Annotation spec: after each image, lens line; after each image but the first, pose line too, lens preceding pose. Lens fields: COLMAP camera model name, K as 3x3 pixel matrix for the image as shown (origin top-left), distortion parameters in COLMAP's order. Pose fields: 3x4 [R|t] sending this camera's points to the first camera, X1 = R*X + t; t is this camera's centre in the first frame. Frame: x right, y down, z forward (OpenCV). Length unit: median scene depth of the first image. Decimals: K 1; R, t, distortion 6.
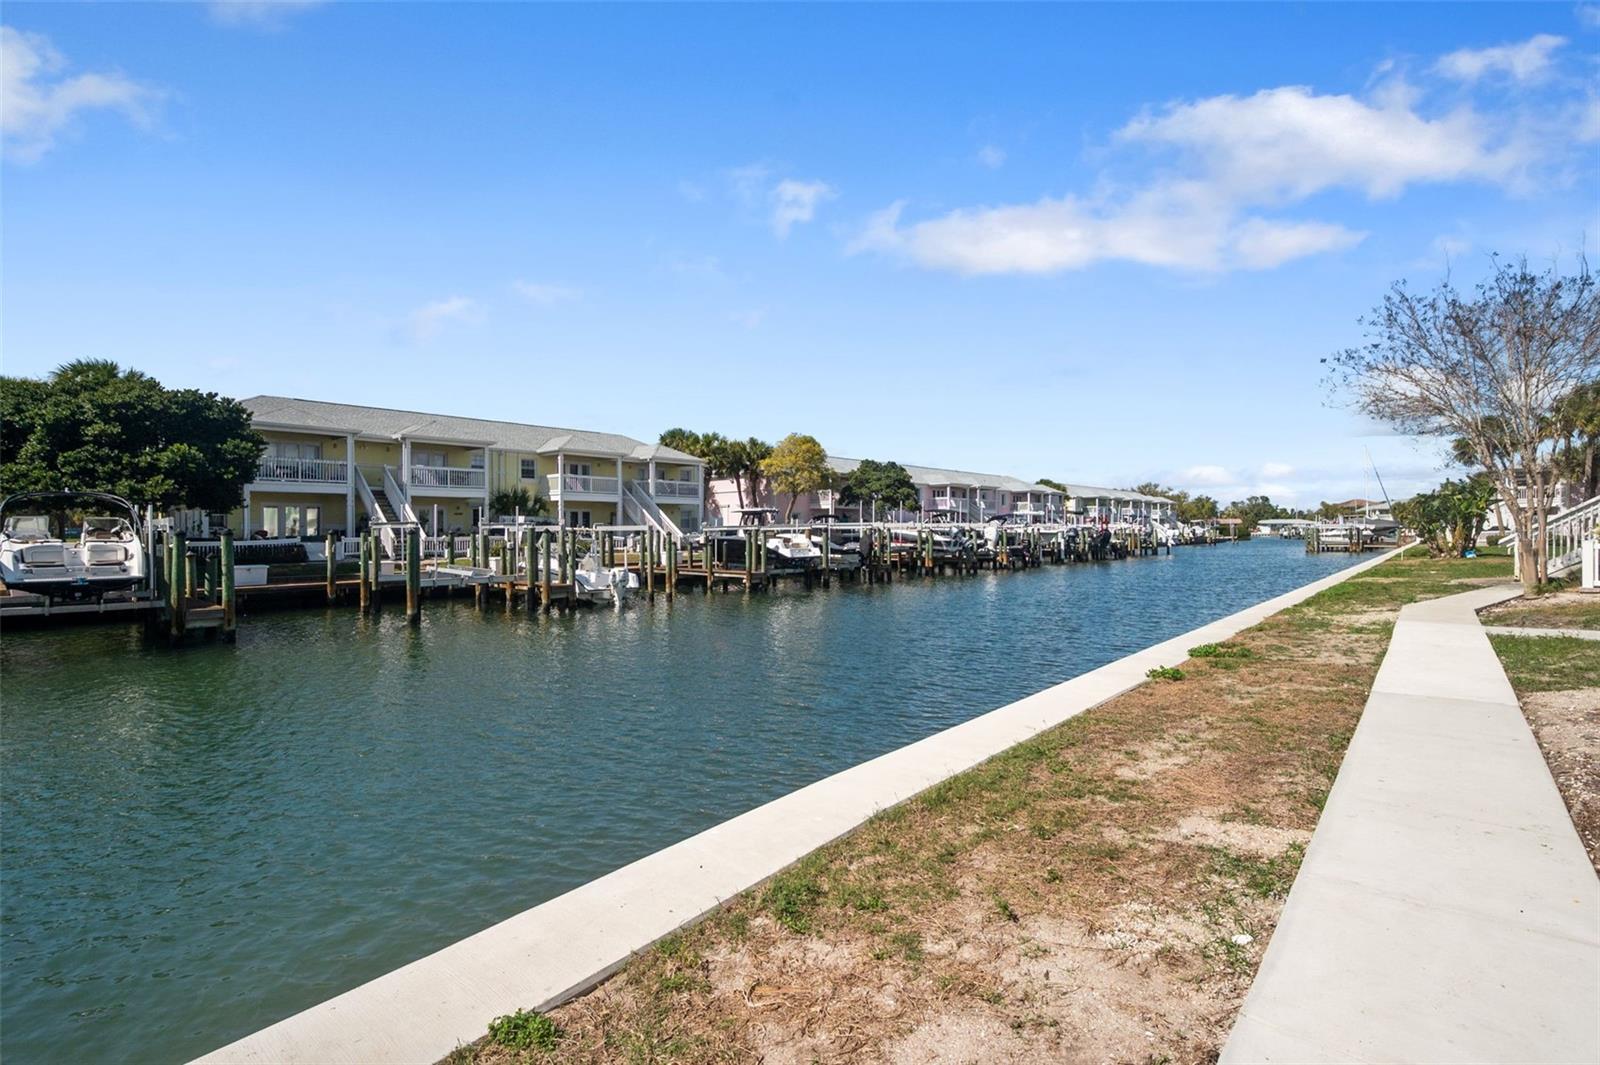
lens RADIAL K [[719.5, 0, 800.0], [0, 719.5, 532.5], [0, 0, 1]] dist [-0.001780, 0.000202]
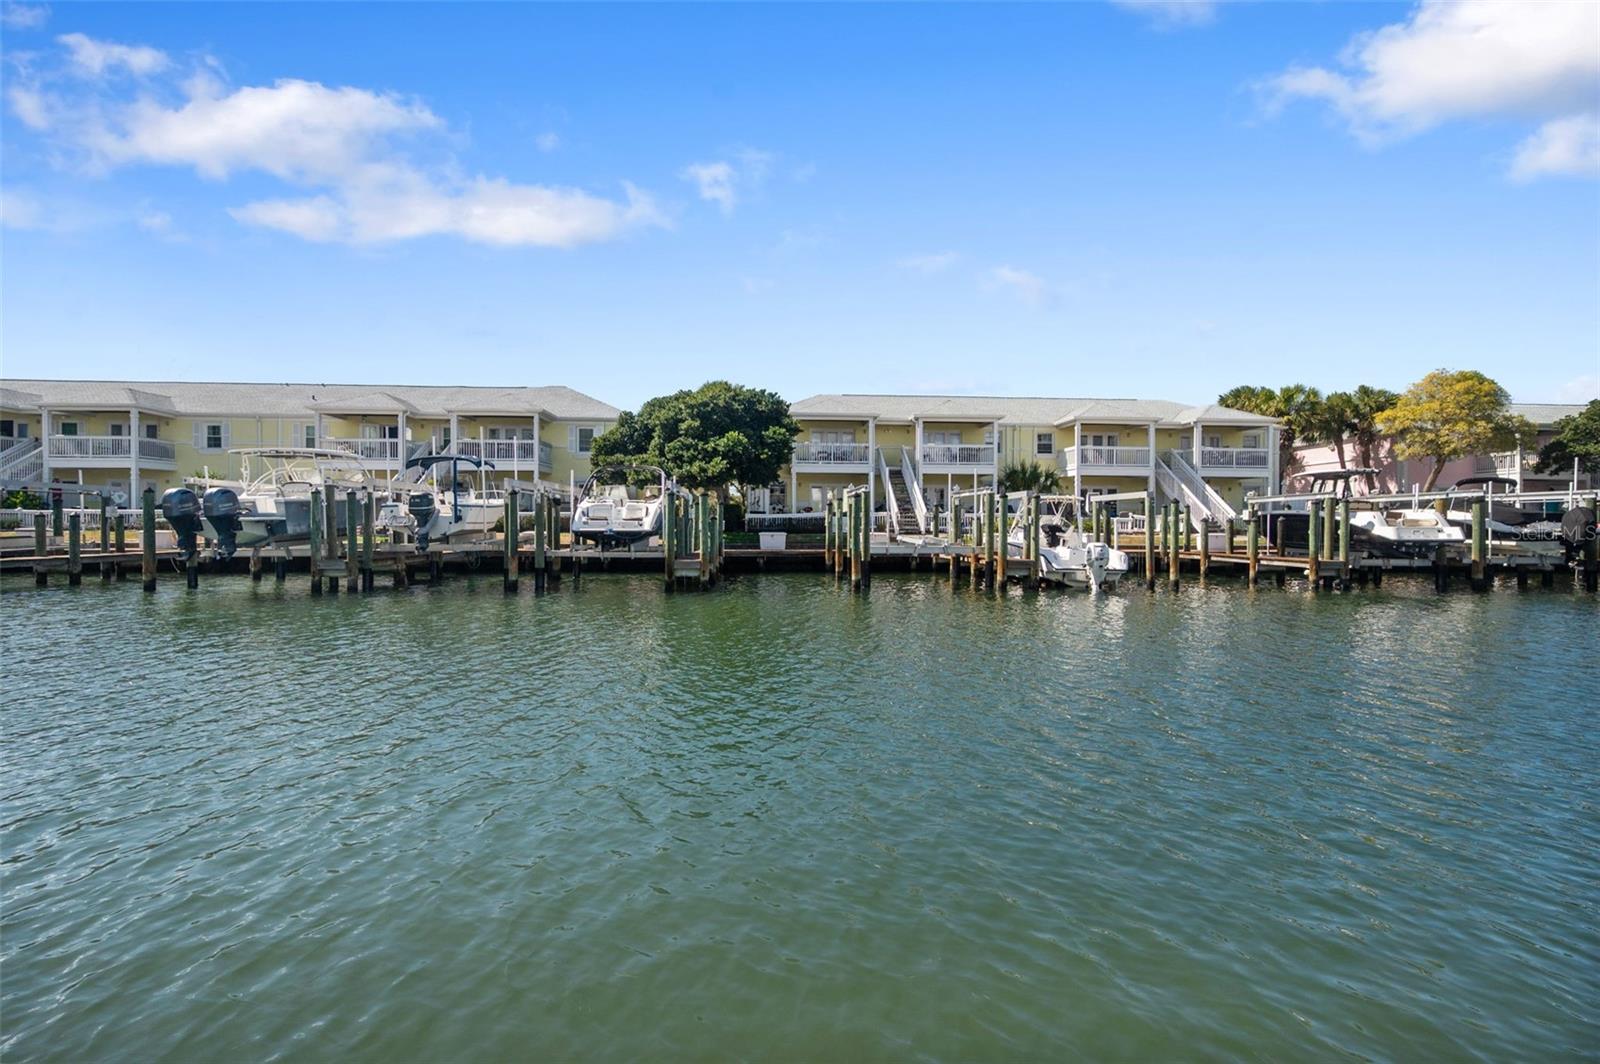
lens RADIAL K [[704.4, 0, 800.0], [0, 704.4, 532.0], [0, 0, 1]] dist [-0.000883, 0.000196]
pose [[0.715063, 0.015395, -0.698890, 0.037419], [-0.009821, 0.999880, 0.011976, 0.020165], [0.698991, -0.001700, 0.715128, 0.139207]]
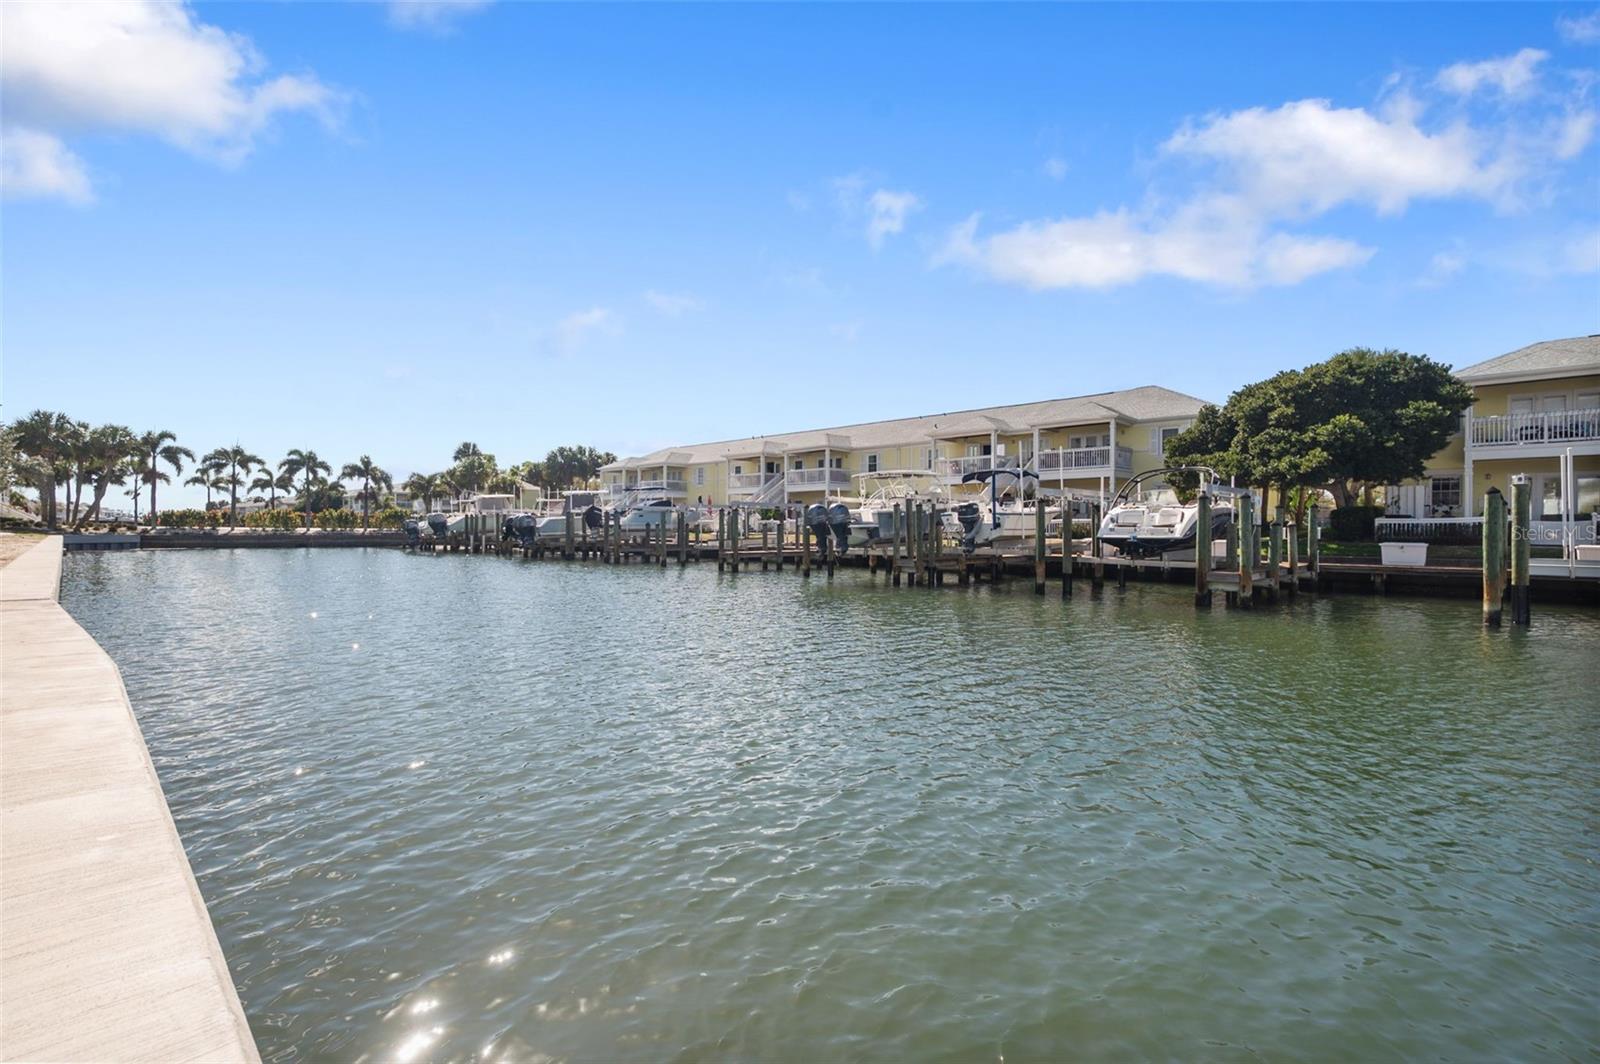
lens RADIAL K [[719.5, 0, 800.0], [0, 719.5, 532.0], [0, 0, 1]] dist [-0.001780, 0.000202]
pose [[-0.046812, 0.009869, -0.998855, 0.089223], [-0.009014, 0.999906, 0.010302, 0.019665], [0.998863, 0.009485, -0.046719, 0.197457]]
